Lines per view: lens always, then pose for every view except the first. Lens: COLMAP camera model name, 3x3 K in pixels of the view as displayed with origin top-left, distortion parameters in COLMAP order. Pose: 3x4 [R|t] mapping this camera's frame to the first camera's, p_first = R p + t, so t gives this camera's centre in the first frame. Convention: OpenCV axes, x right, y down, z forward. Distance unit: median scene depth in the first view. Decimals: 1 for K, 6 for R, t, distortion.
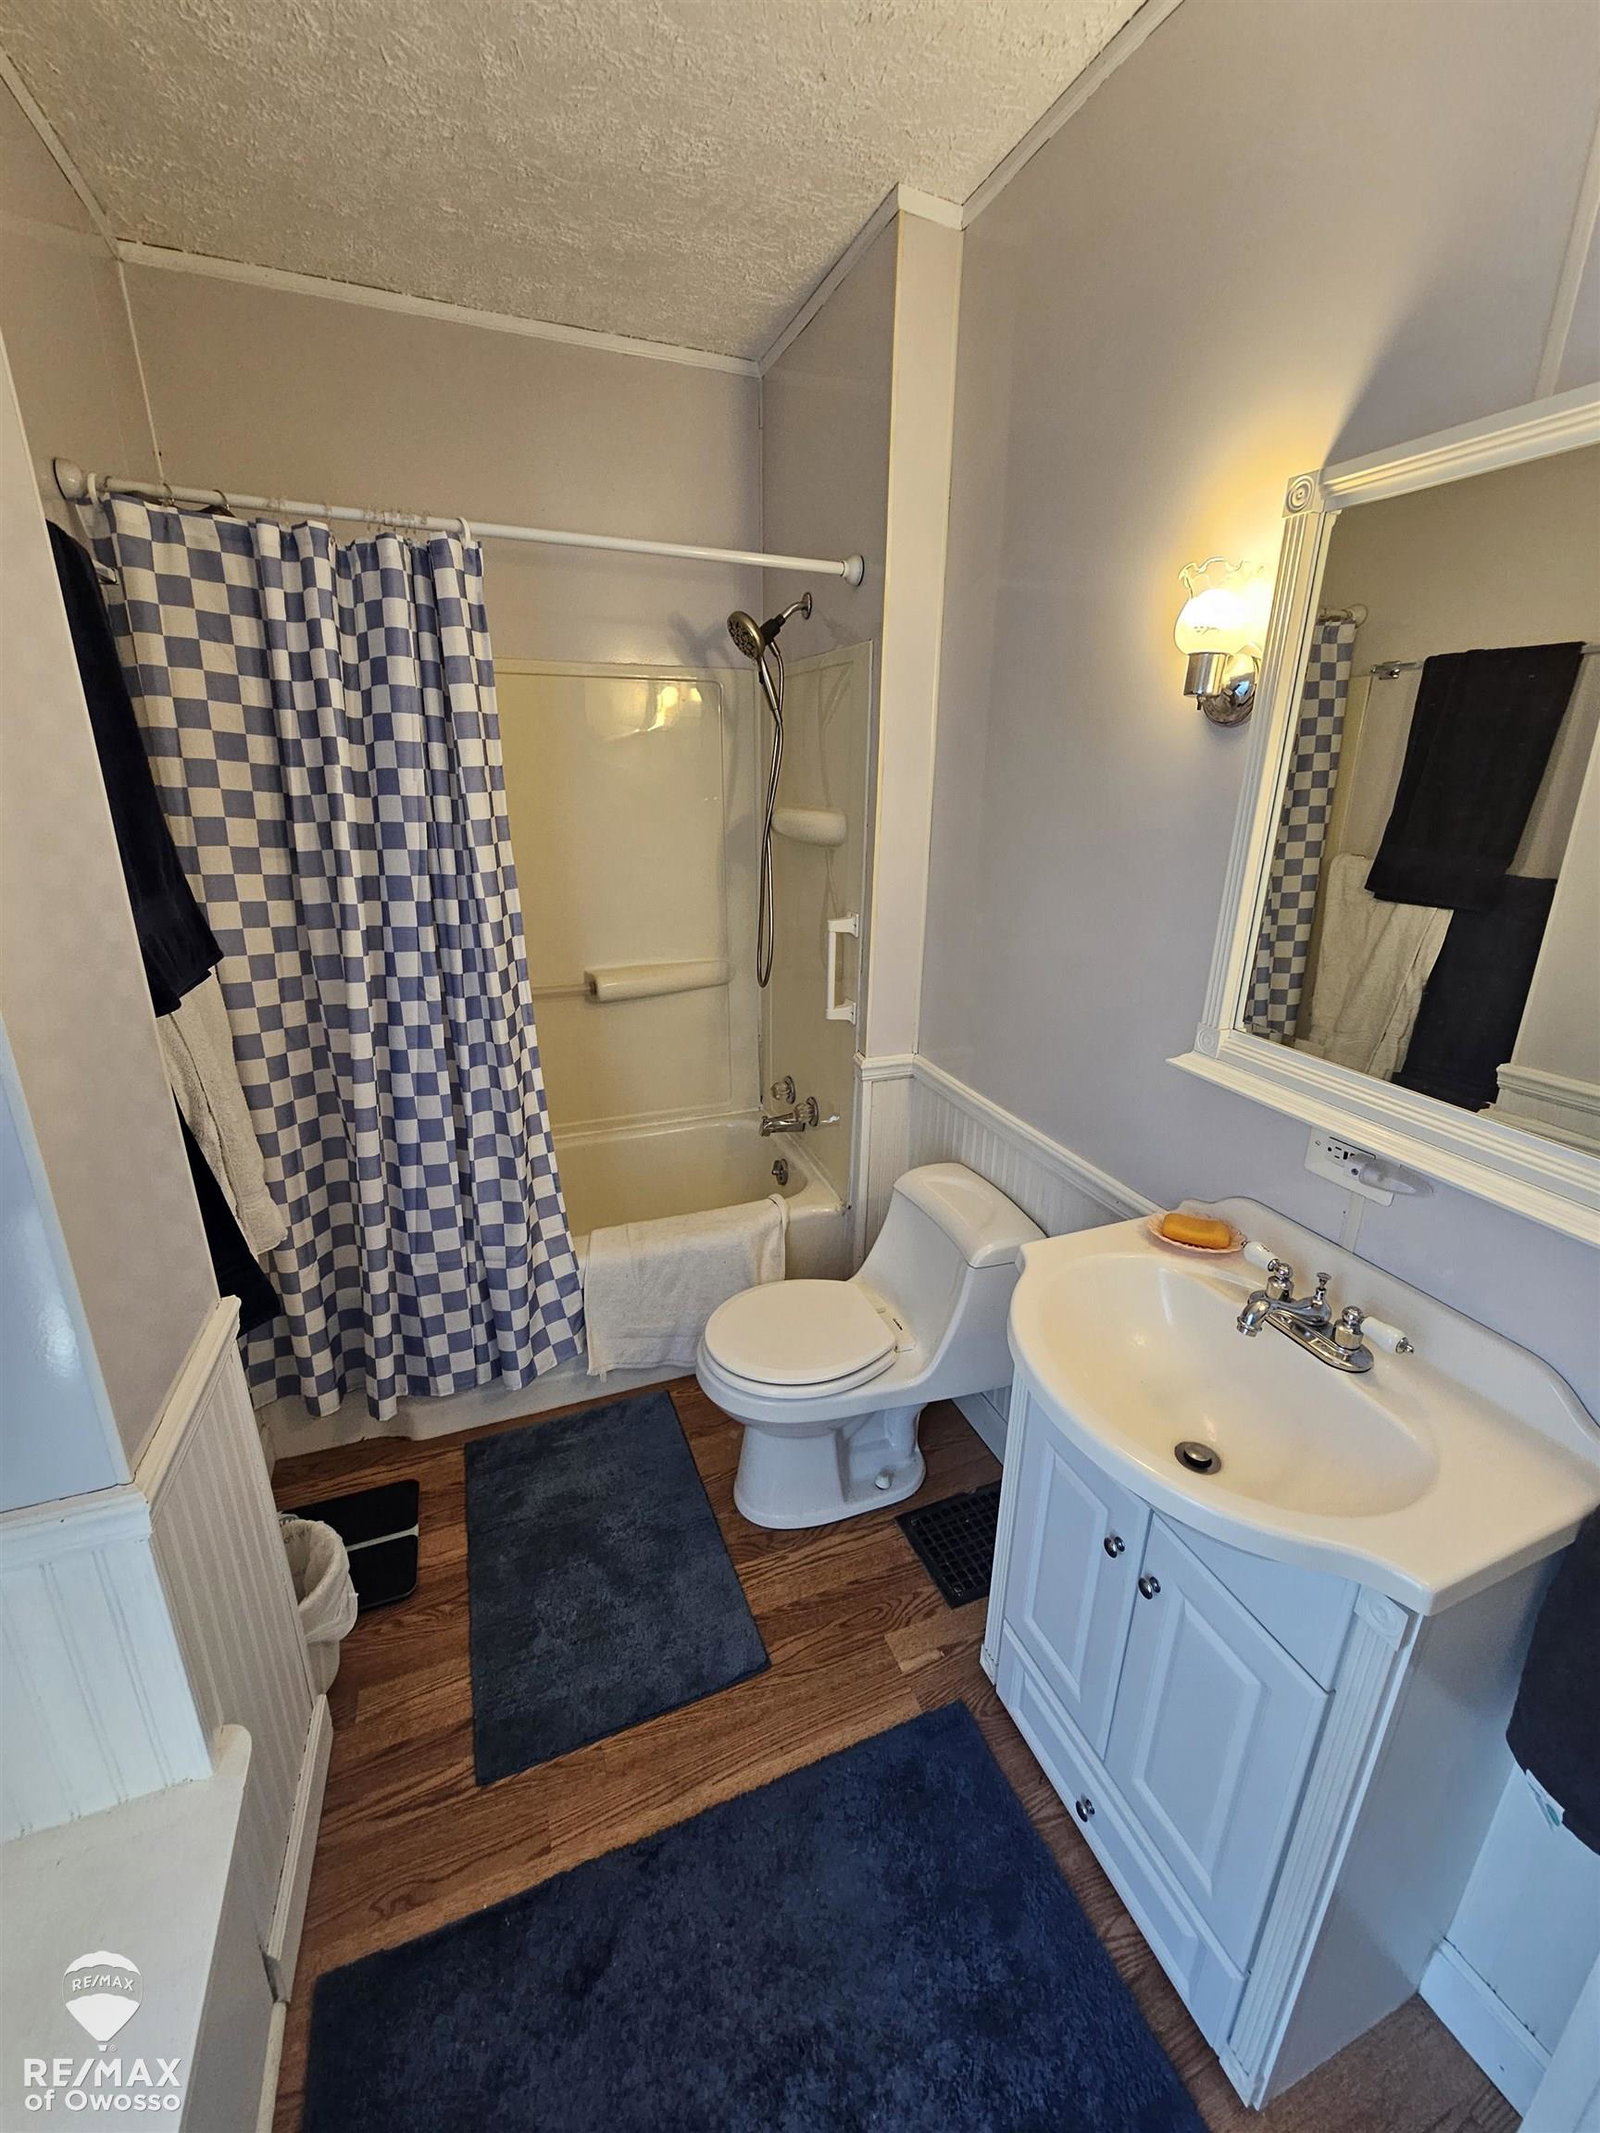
lens RADIAL K [[877.7, 0, 810.5], [0, 877.7, 1057.7], [0, 0, 1]] dist [0.005011, 0.002077]
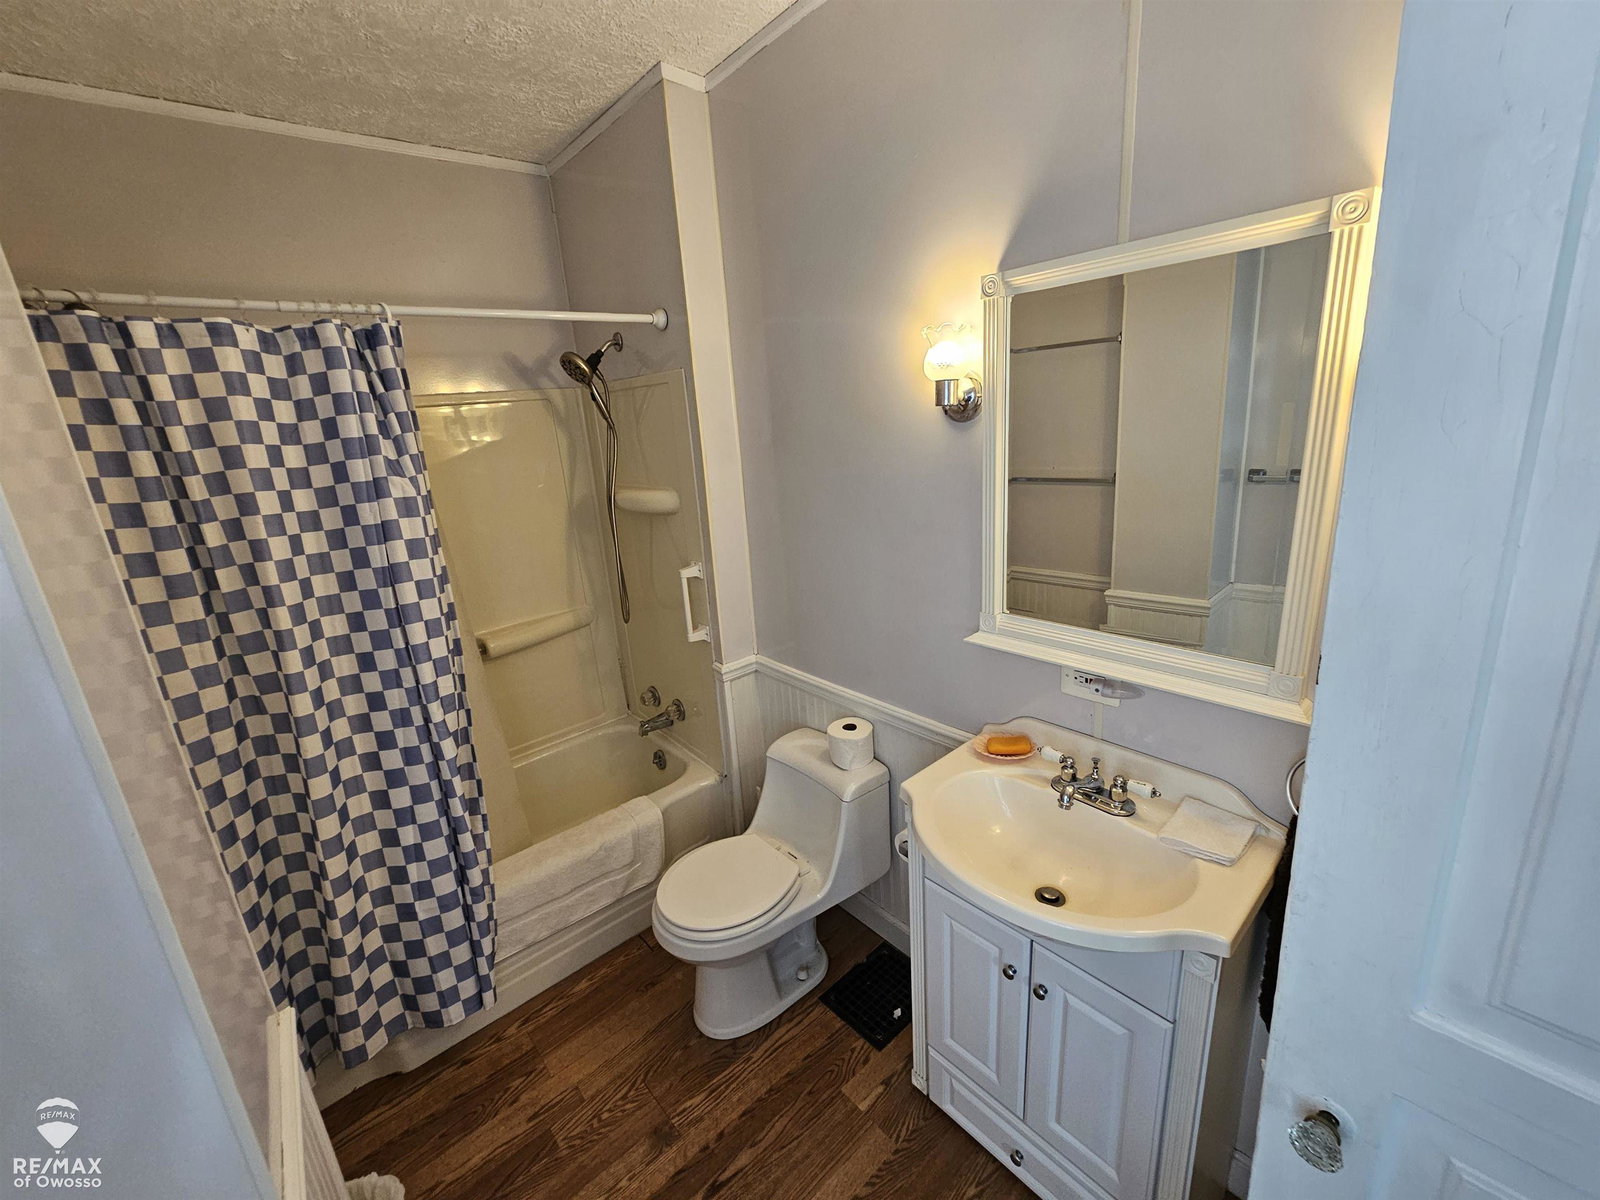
lens RADIAL K [[658.4, 0, 797.1], [0, 658.4, 604.7], [0, 0, 1]] dist [0.005011, 0.002077]
pose [[0.944919, -0.172999, 0.277847, -0.125814], [0.186911, 0.982079, -0.024175, -0.059814], [-0.268685, 0.074776, 0.960321, -0.012425]]
